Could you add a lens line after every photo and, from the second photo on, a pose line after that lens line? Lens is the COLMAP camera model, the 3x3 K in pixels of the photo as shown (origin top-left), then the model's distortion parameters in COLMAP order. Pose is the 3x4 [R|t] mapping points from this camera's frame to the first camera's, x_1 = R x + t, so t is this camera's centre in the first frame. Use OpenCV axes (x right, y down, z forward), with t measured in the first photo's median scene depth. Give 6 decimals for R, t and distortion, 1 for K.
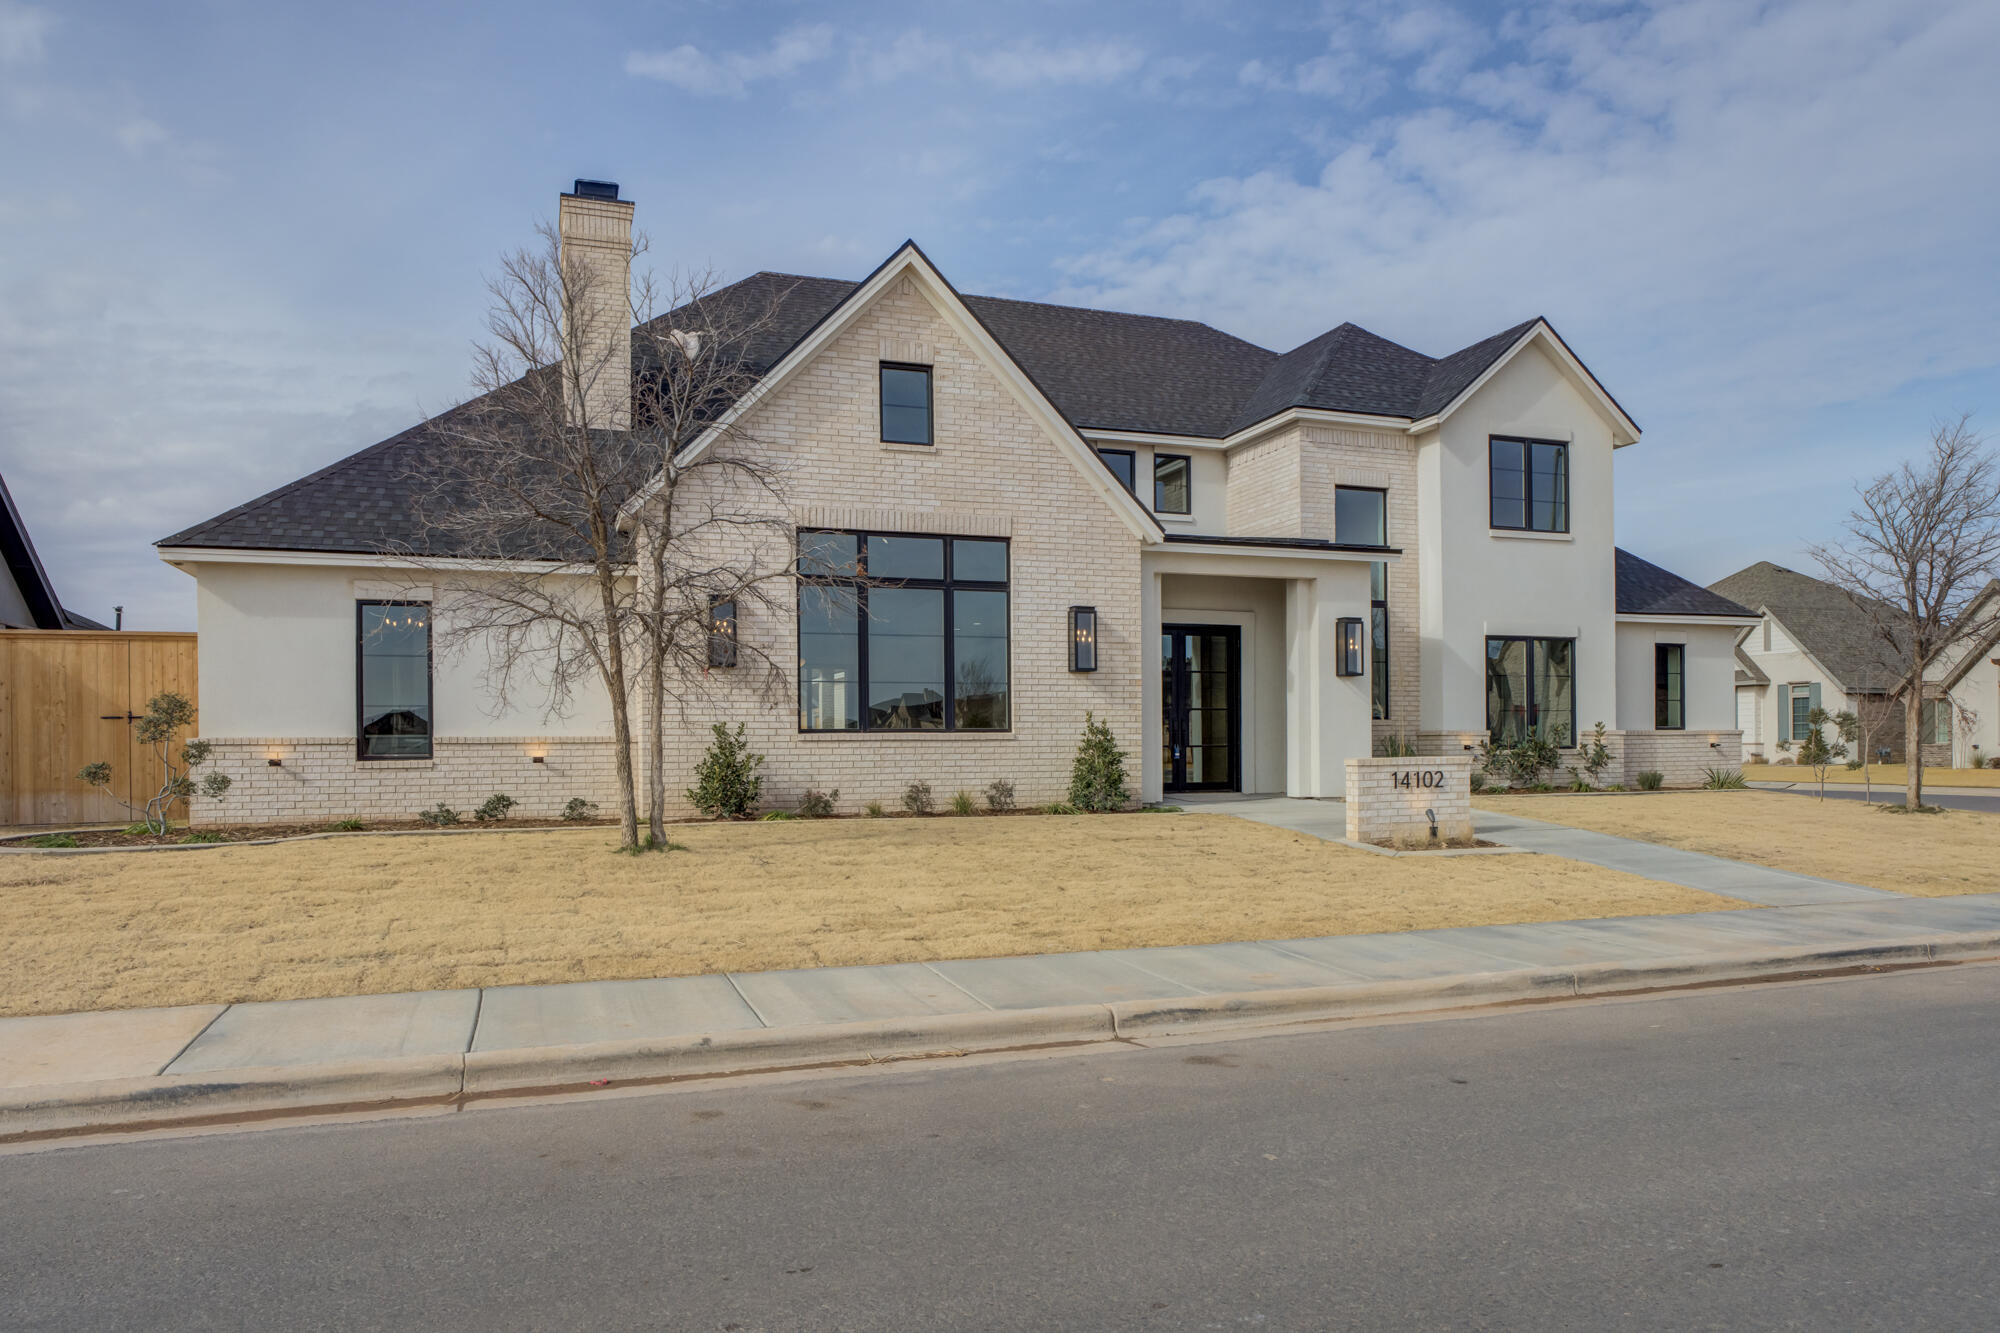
lens RADIAL K [[1302.0, 0, 1009.5], [0, 1302.0, 662.0], [0, 0, 1]] dist [-0.016102, 0.001553]
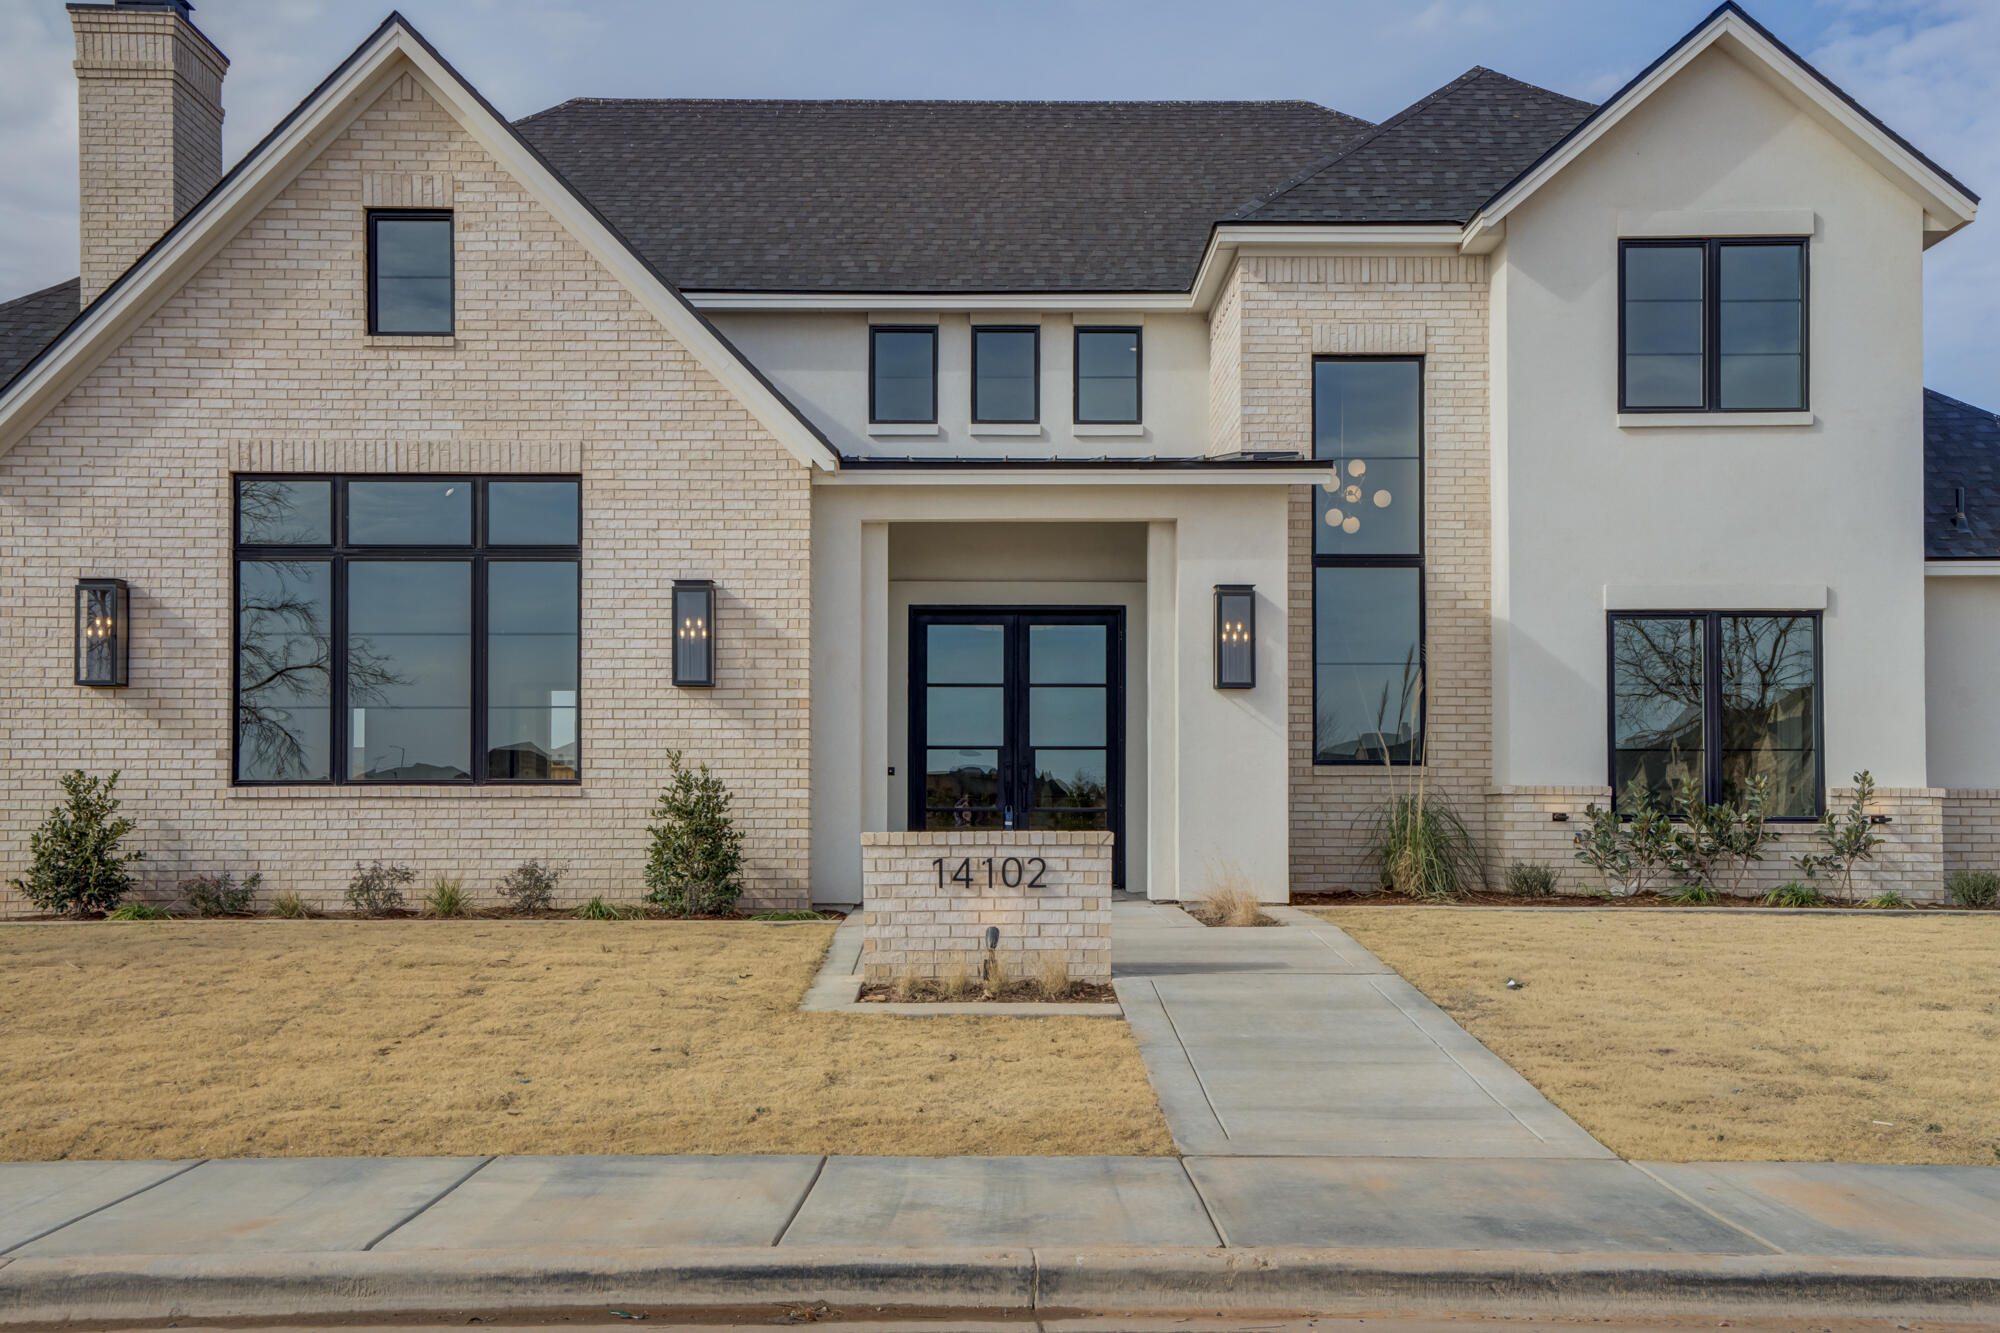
lens RADIAL K [[1900.0, 0, 964.6], [0, 1900.0, 672.1], [0, 0, 1]] dist [0.079140, 0.000000]
pose [[0.942191, -0.015973, -0.334694, 0.482042], [0.014387, 0.999870, -0.007218, 0.009021], [0.334766, 0.001985, 0.942299, 0.195661]]
